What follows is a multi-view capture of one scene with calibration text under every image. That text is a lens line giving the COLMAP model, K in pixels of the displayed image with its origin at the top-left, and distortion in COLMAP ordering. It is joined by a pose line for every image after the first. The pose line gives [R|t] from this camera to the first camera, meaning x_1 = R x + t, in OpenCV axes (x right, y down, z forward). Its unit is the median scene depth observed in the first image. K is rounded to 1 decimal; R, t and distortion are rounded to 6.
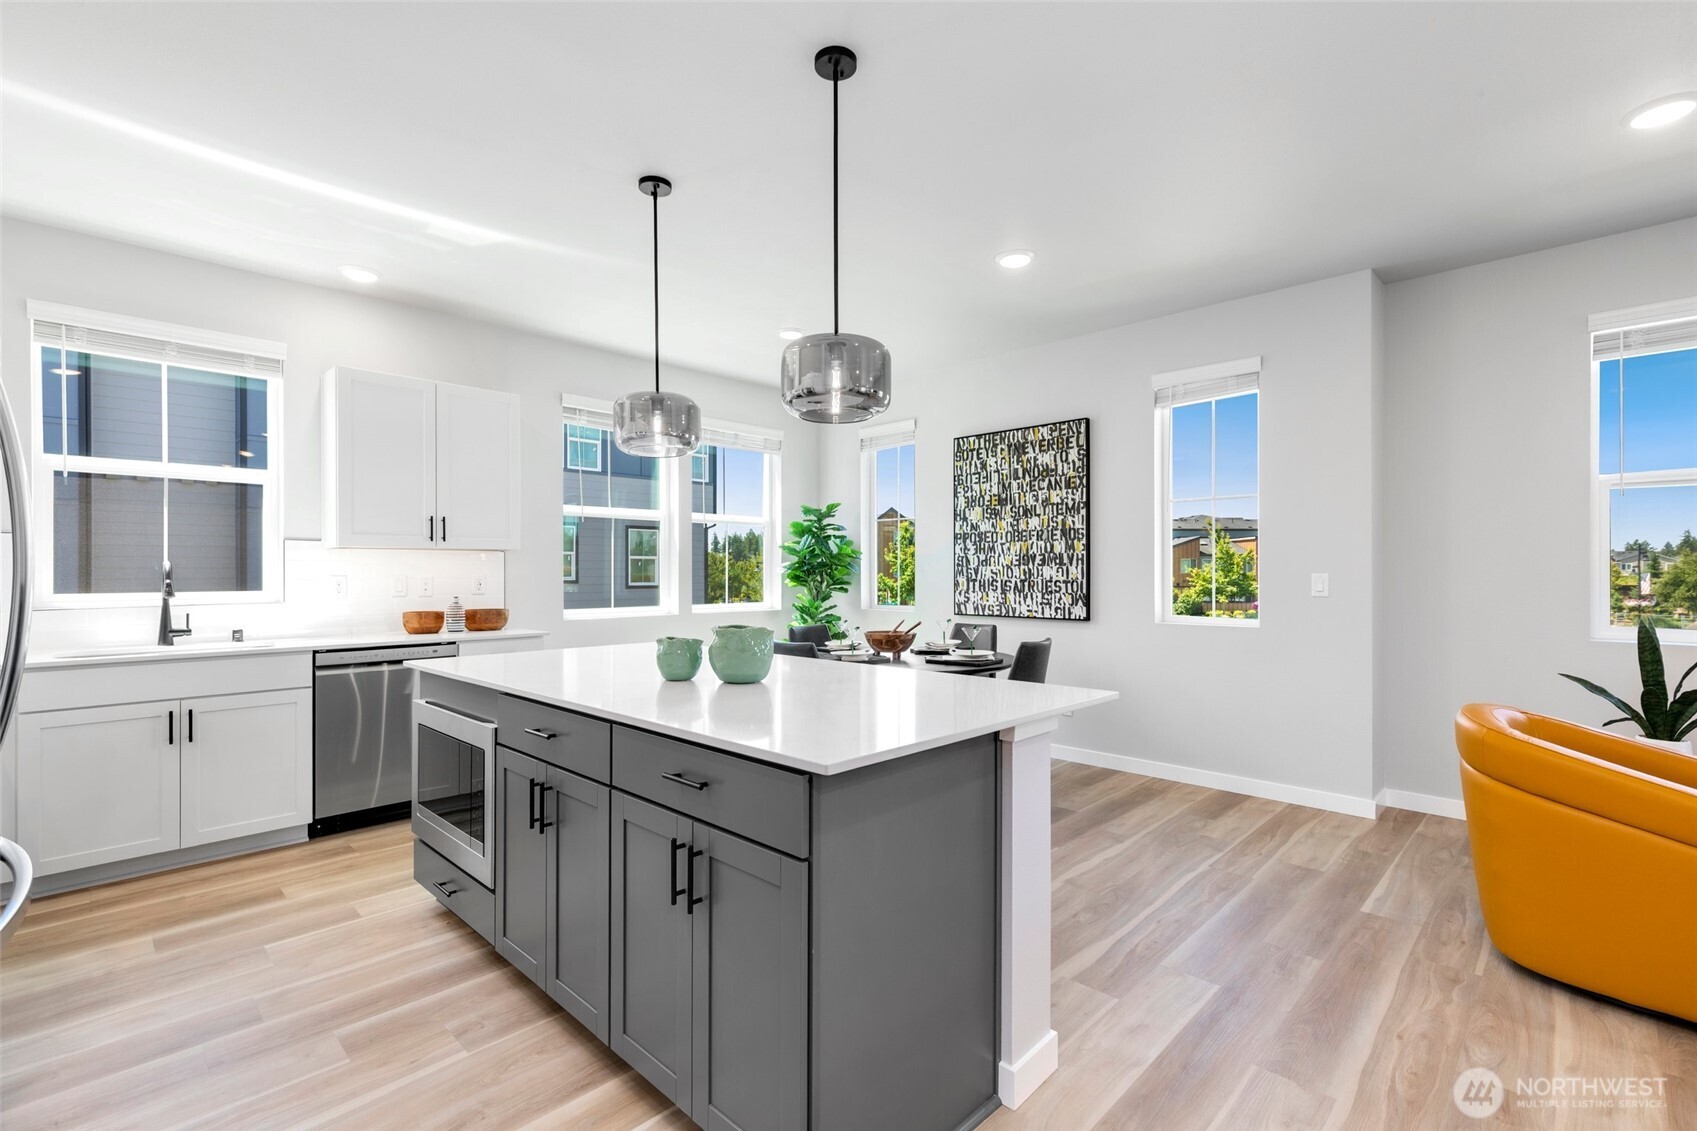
lens RADIAL K [[763.5, 0, 846.2], [0, 763.5, 566.8], [0, 0, 1]] dist [0.009888, -0.000783]
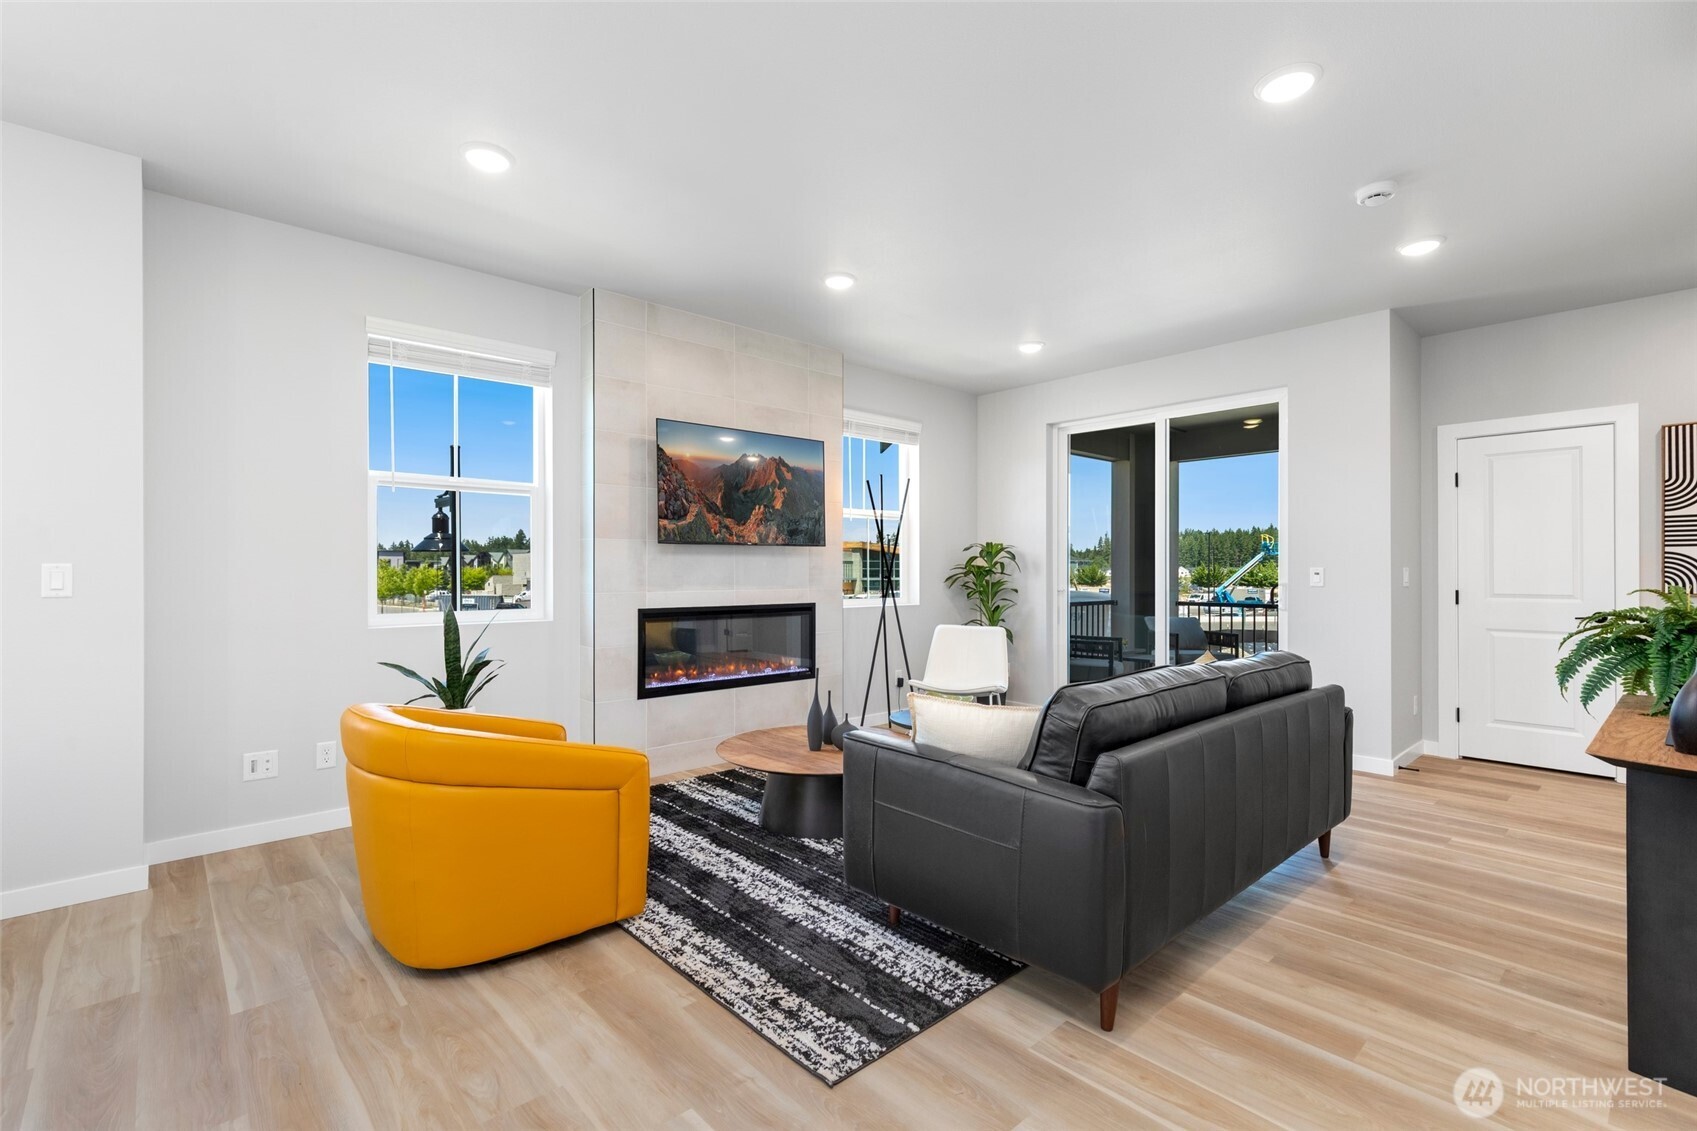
lens RADIAL K [[763.5, 0, 844.6], [0, 763.5, 566.1], [0, 0, 1]] dist [0.009888, -0.000783]
pose [[0.059195, 0.005442, 0.998232, -0.026997], [-0.005153, 0.999973, -0.005145, 0.011699], [-0.998233, -0.004839, 0.059221, 0.258767]]
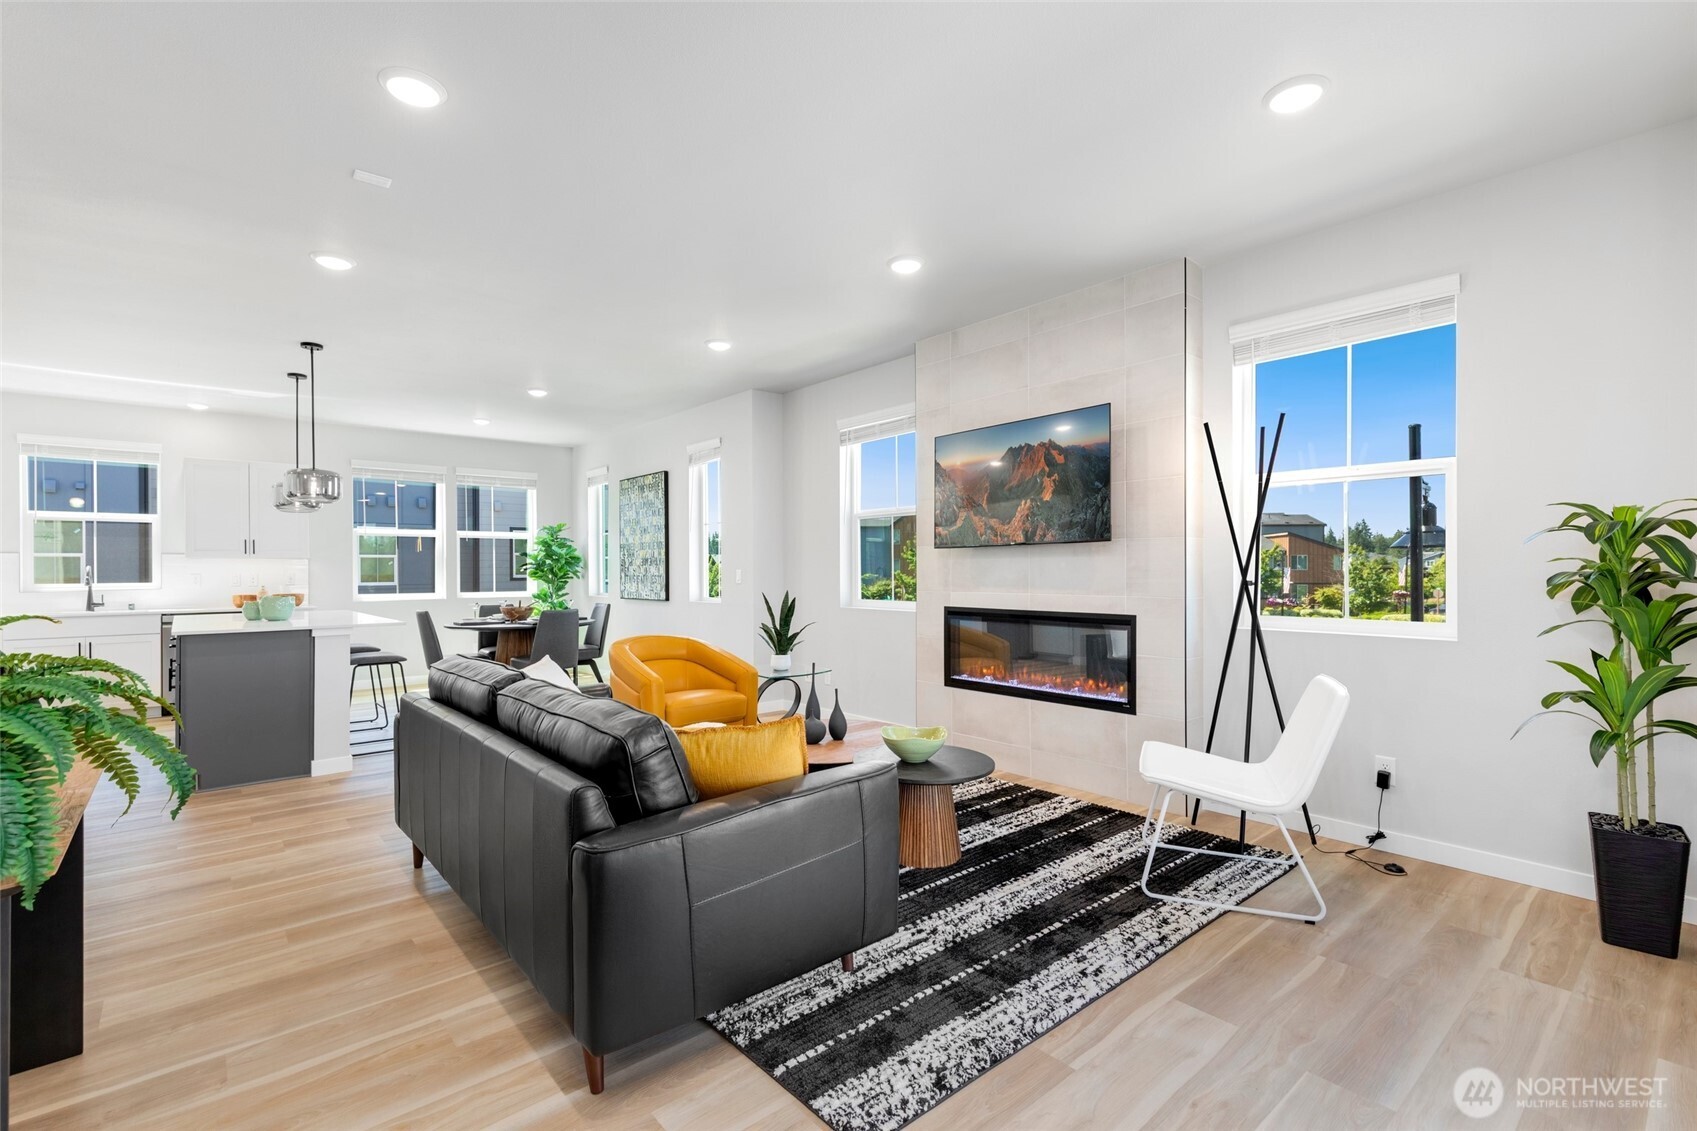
lens RADIAL K [[763.5, 0, 843.3], [0, 763.5, 565.0], [0, 0, 1]] dist [0.009888, -0.000783]
pose [[0.996083, -0.006462, -0.088183, 0.996480], [0.006365, 0.999979, -0.001383, 0.002616], [0.088190, 0.000817, 0.996103, -0.635357]]
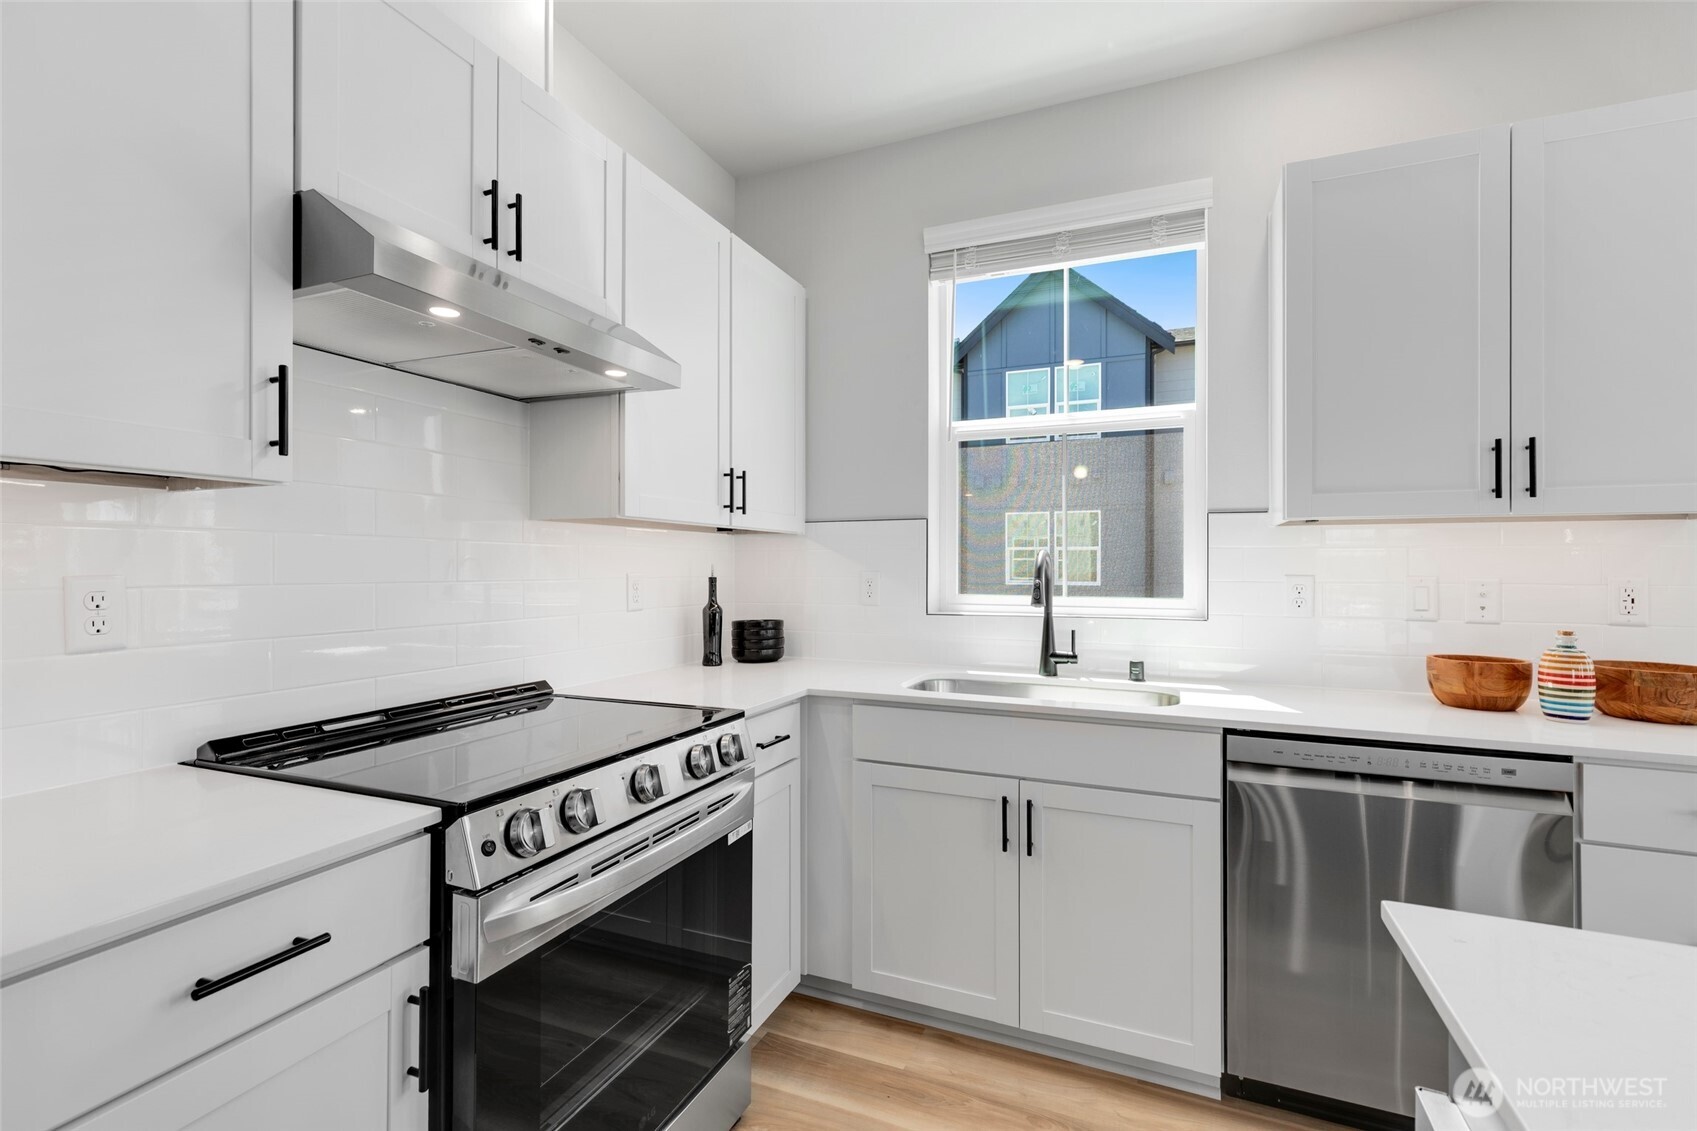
lens RADIAL K [[763.5, 0, 848.2], [0, 763.5, 563.2], [0, 0, 1]] dist [0.009888, -0.000783]
pose [[0.366443, 0.000819, -0.930440, -0.287978], [0.001237, 0.999998, 0.001367, 0.001714], [0.930440, -0.001652, 0.366442, 0.529018]]
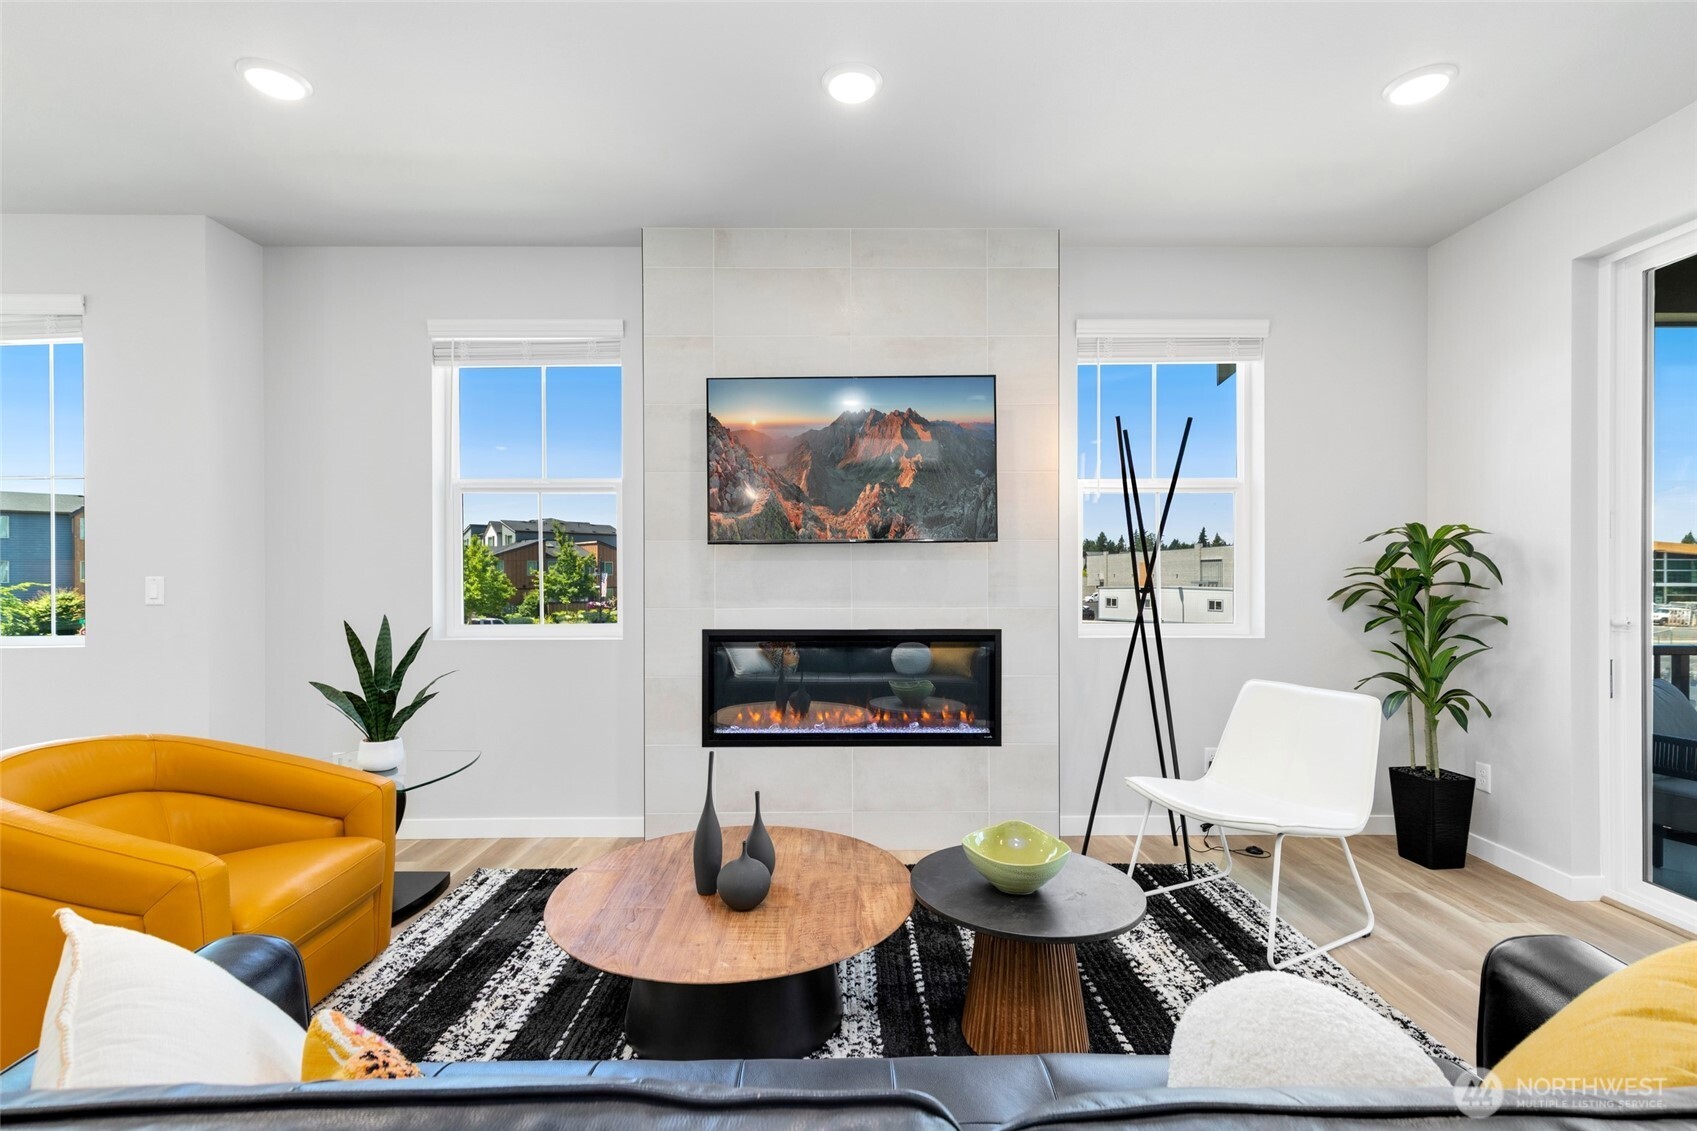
lens RADIAL K [[763.5, 0, 843.2], [0, 763.5, 573.9], [0, 0, 1]] dist [0.009888, -0.000783]
pose [[0.709000, -0.004947, 0.705191, 0.563602], [0.000069, 0.999976, 0.006945, 0.000950], [-0.705209, -0.004875, 0.708983, -0.090879]]
